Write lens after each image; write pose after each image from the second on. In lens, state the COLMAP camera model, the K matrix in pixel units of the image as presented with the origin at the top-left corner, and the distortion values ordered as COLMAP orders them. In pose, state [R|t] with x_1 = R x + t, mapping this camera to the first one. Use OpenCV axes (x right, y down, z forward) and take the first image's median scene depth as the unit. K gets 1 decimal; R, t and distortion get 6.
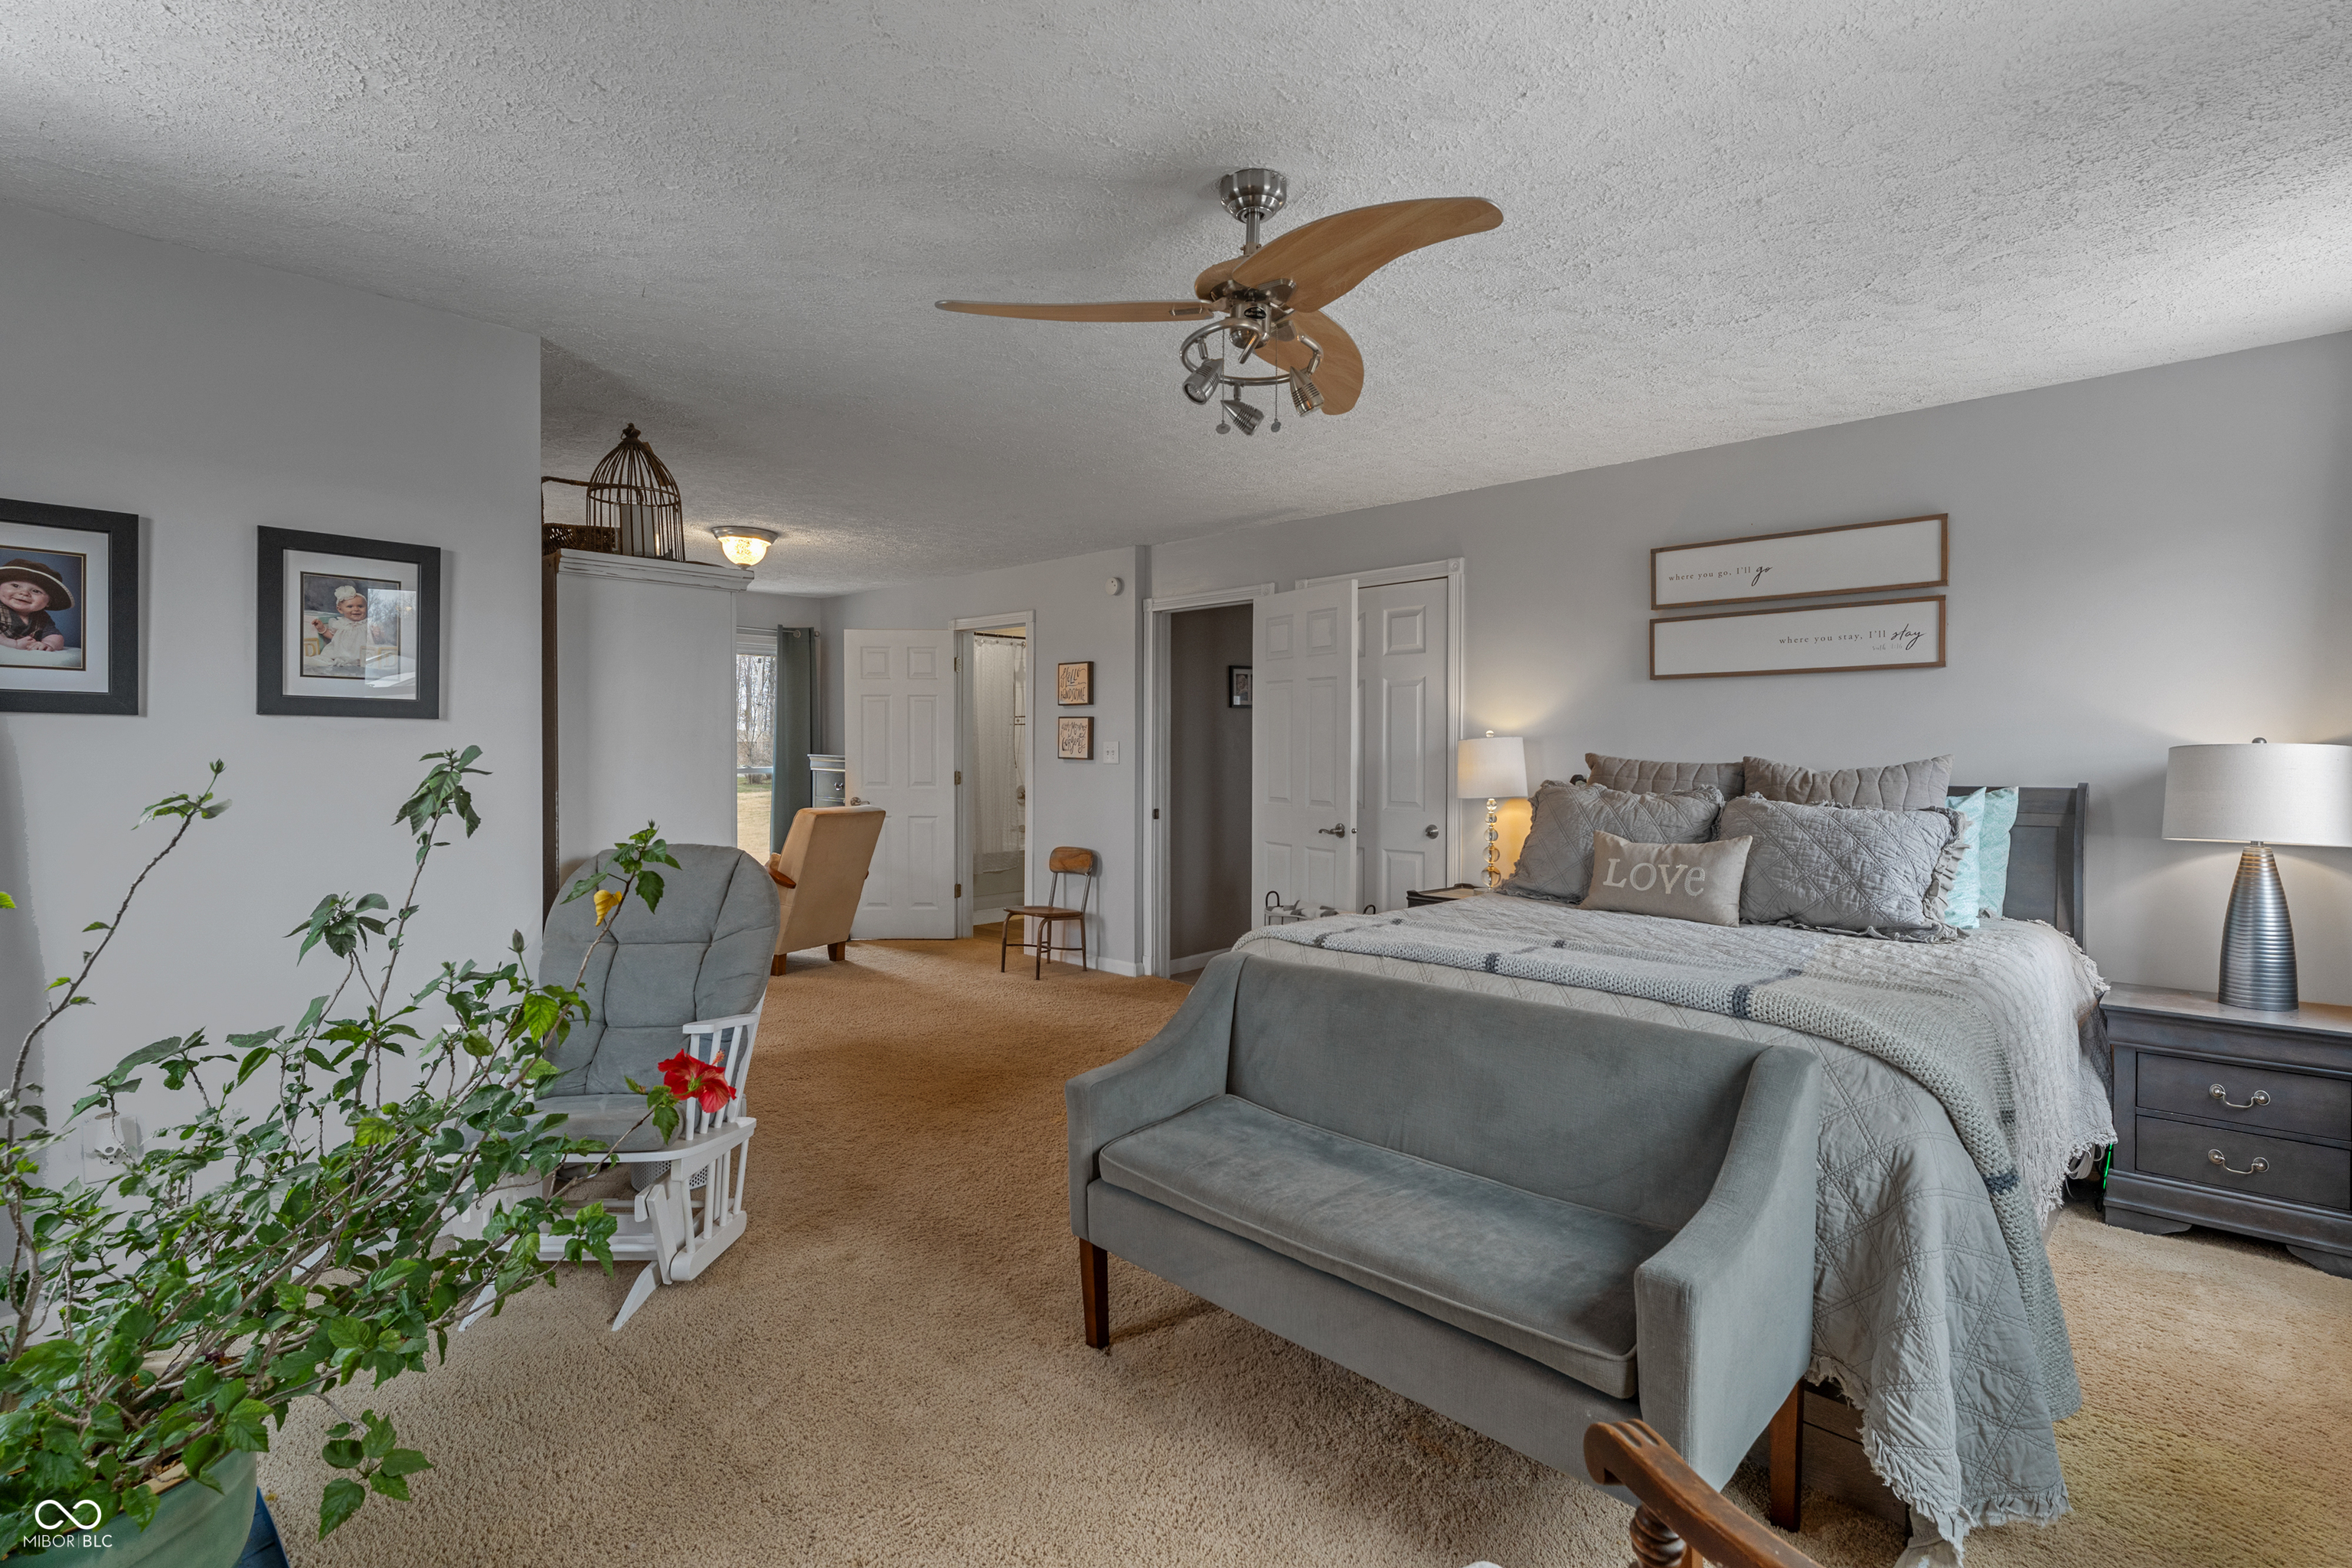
lens RADIAL K [[1169.7, 0, 1176.0], [0, 1169.7, 784.0], [0, 0, 1]] dist [-0.000661, 0.000102]
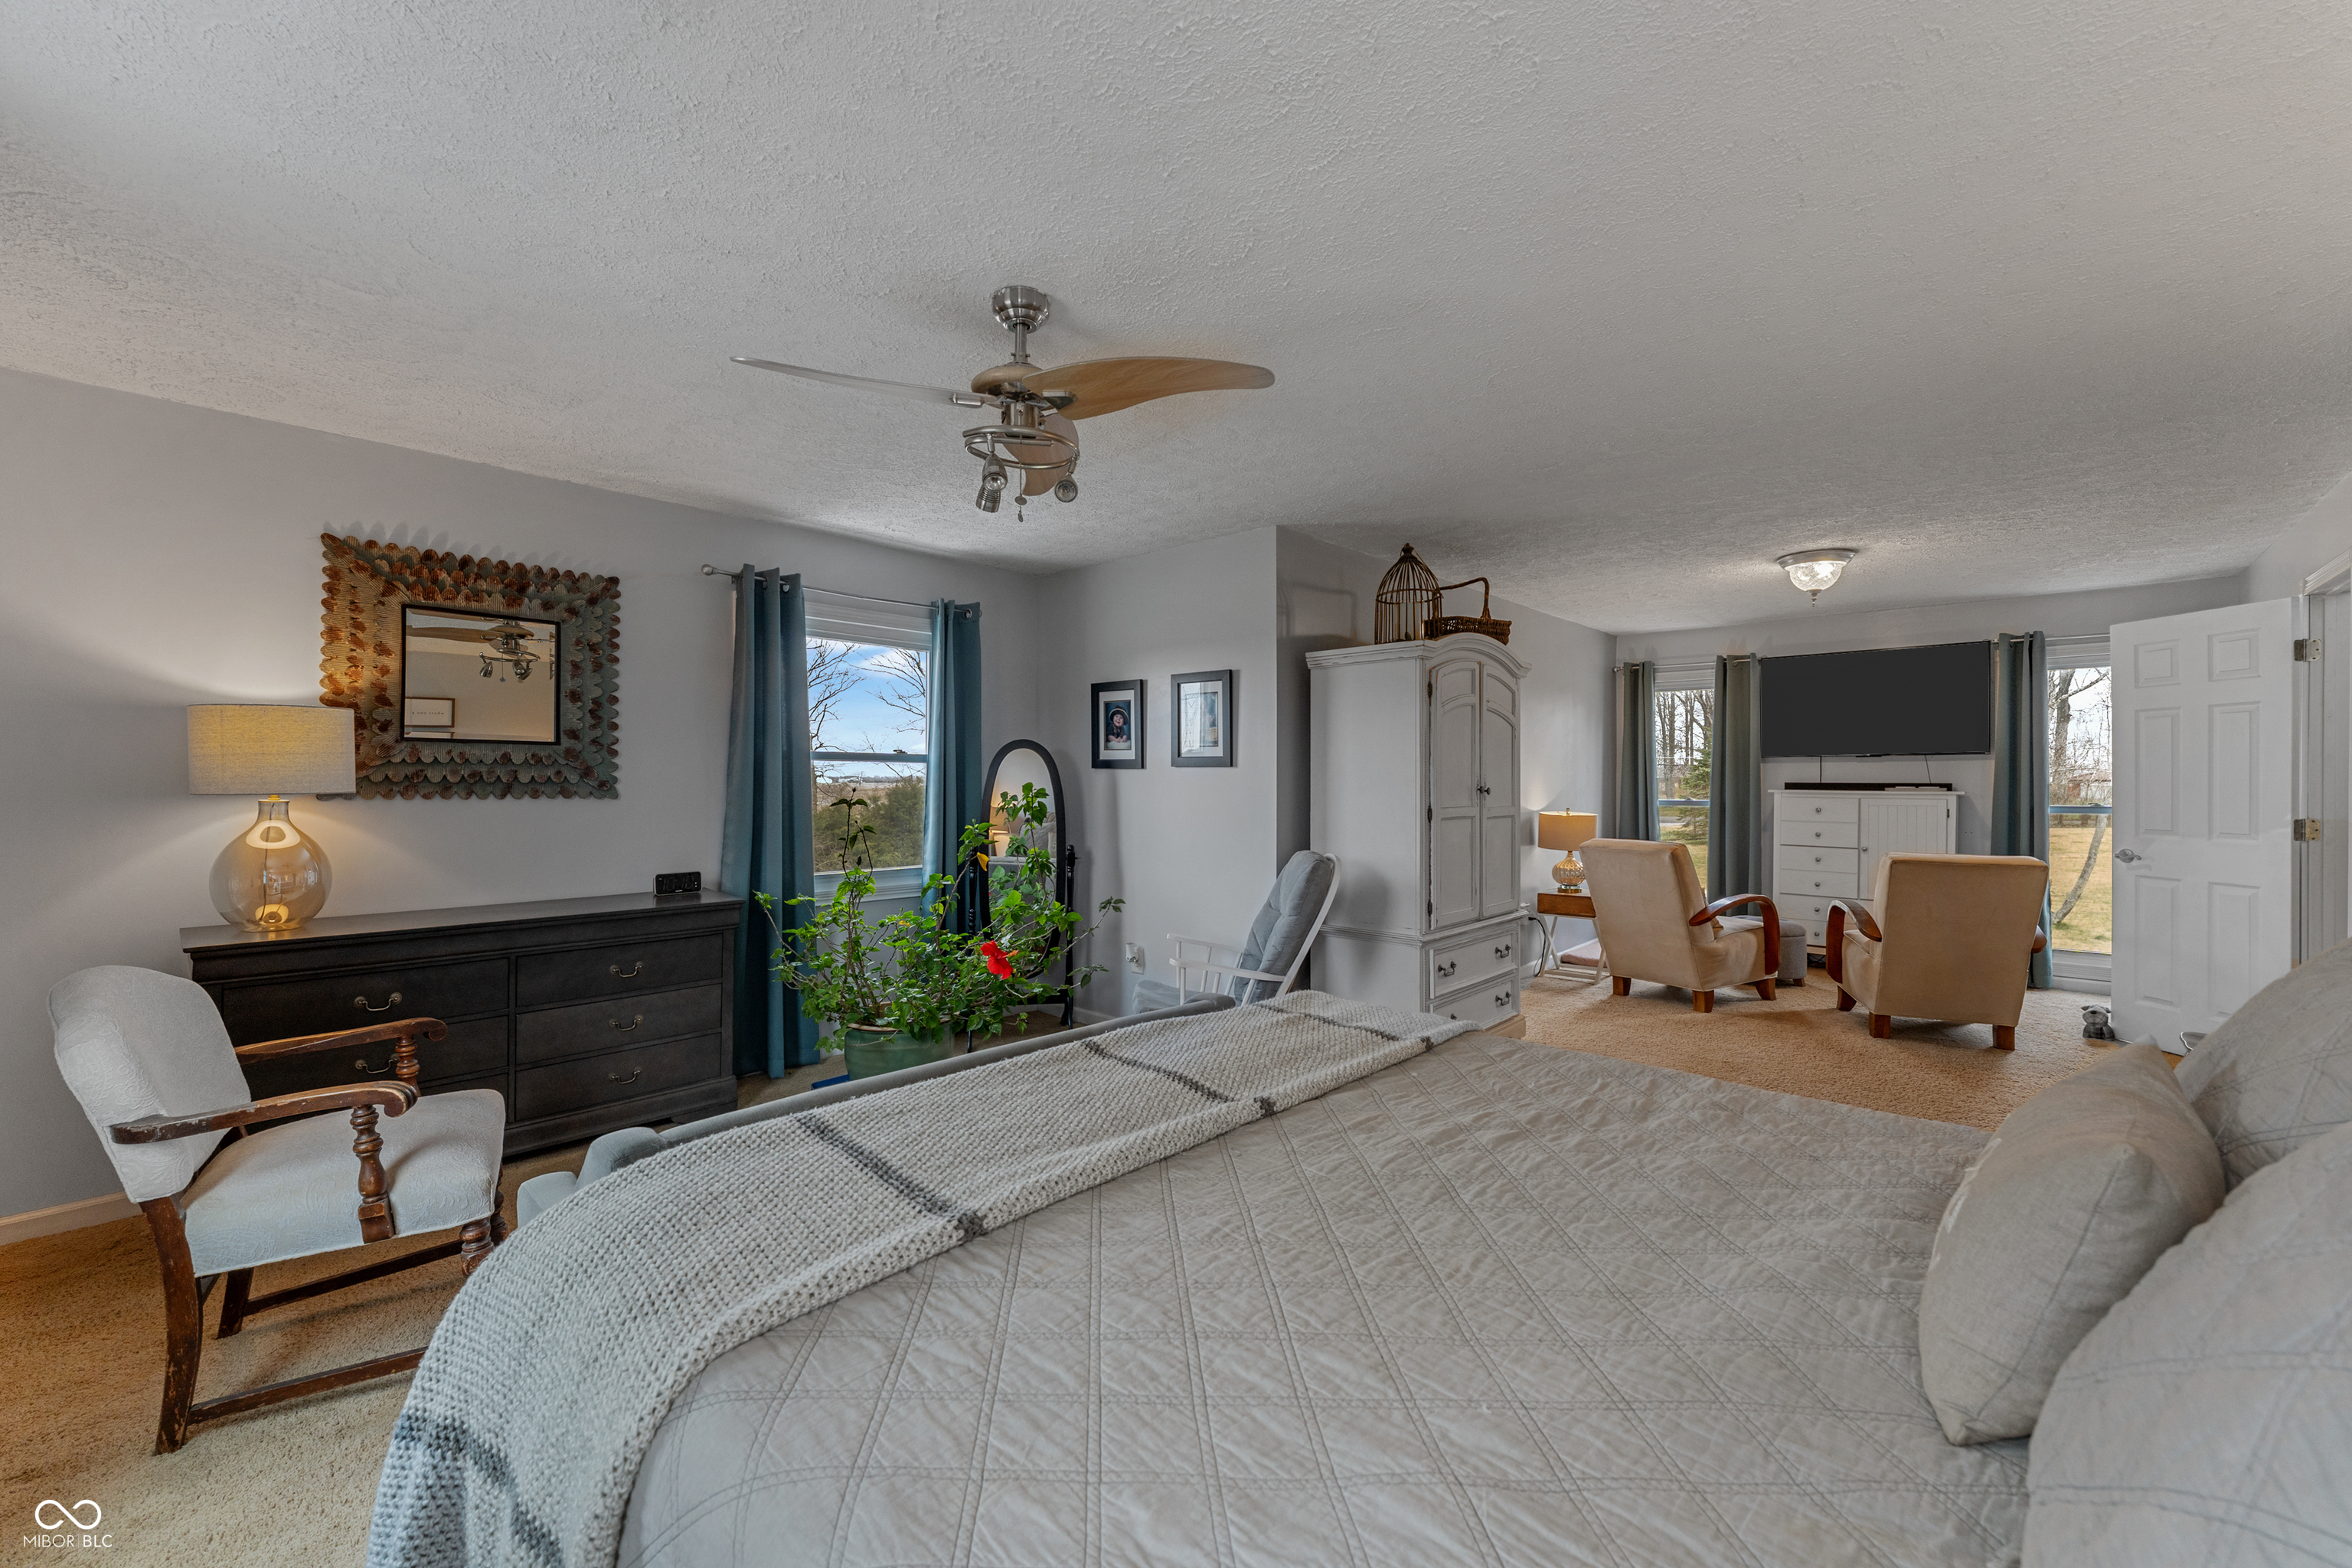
lens RADIAL K [[936.7, 0, 1163.3], [0, 936.7, 782.6], [0, 0, 1]] dist [-0.001905, -0.000464]
pose [[-0.009273, -0.002242, -0.999954, 0.399476], [-0.028923, 0.999580, -0.001972, -0.014087], [0.999539, 0.028904, -0.009333, 0.479978]]
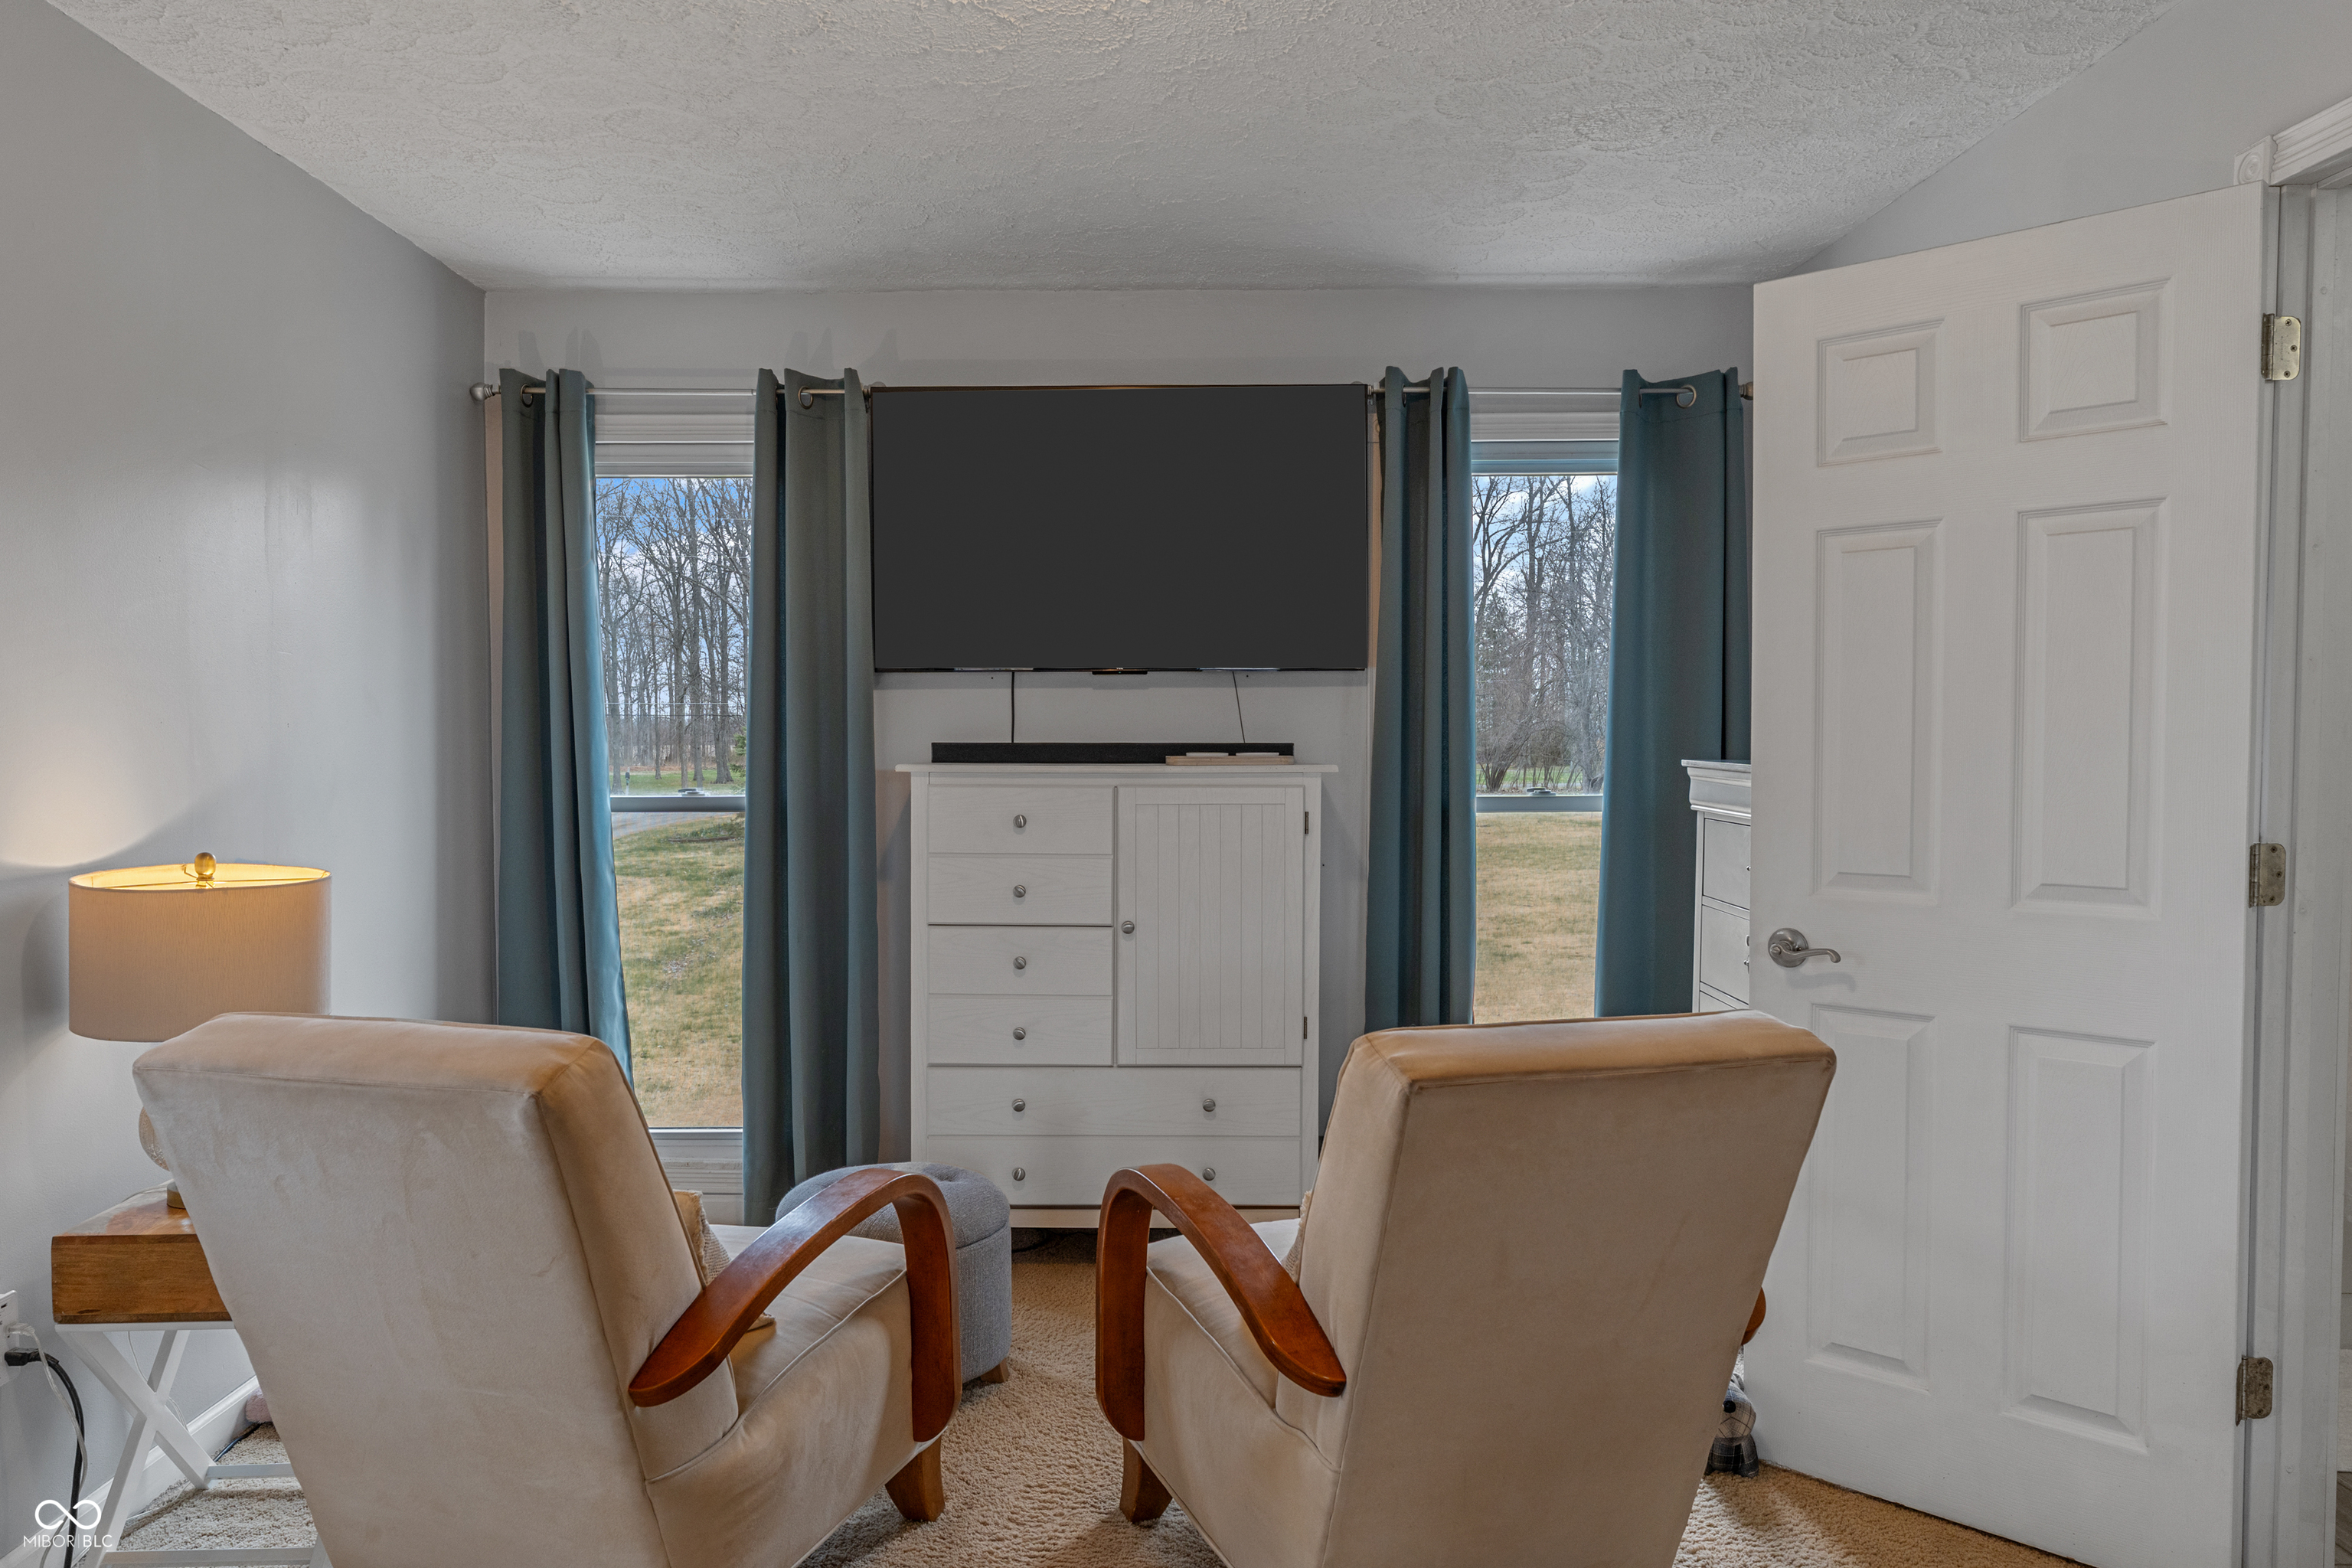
lens RADIAL K [[1583.5, 0, 1162.7], [0, 1583.5, 799.1], [0, 0, 1]] dist [0.005946, 0.002931]
pose [[0.686392, 0.021316, -0.726920, -0.139955], [-0.015499, 0.999772, 0.014682, -0.024735], [0.727067, 0.001189, 0.686566, 0.803519]]
